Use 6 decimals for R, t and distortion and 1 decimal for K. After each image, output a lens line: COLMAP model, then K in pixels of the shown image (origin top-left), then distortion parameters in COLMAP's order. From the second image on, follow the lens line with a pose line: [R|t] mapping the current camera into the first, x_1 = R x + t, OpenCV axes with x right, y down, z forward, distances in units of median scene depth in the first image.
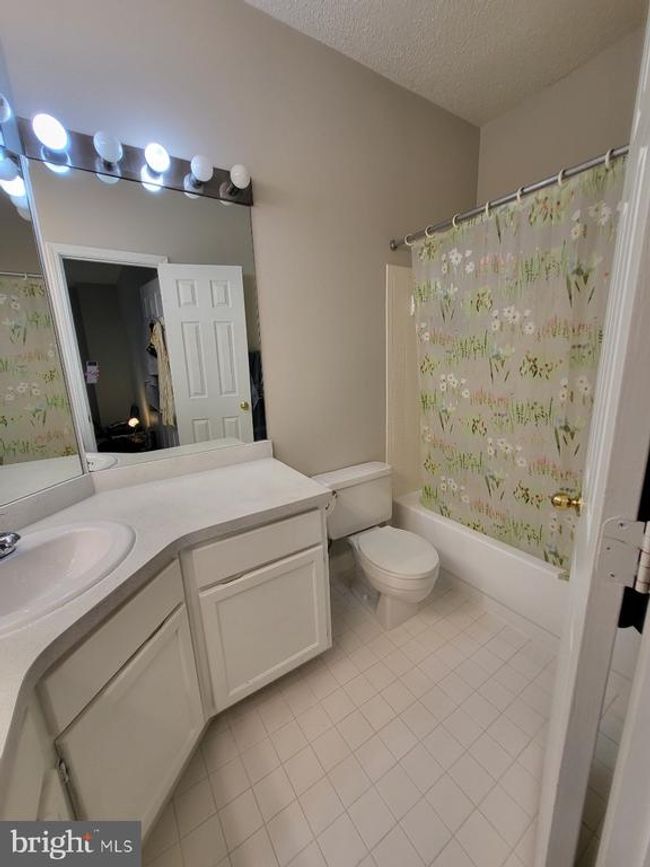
lens RADIAL K [[339.3, 0, 325.8], [0, 339.3, 433.0], [0, 0, 1]] dist [0.001217, 0.000033]
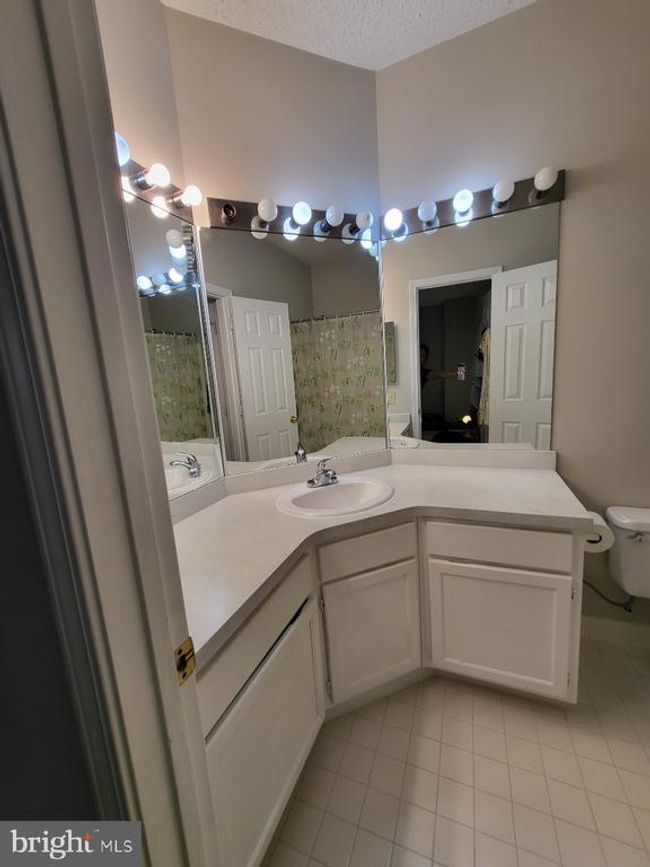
lens RADIAL K [[339.3, 0, 325.3], [0, 339.3, 432.8], [0, 0, 1]] dist [0.001217, 0.000033]
pose [[0.562341, 0.133051, -0.816131, 0.296407], [-0.133575, 0.988624, 0.069134, -0.009515], [0.816045, 0.070138, 0.573717, -0.035934]]
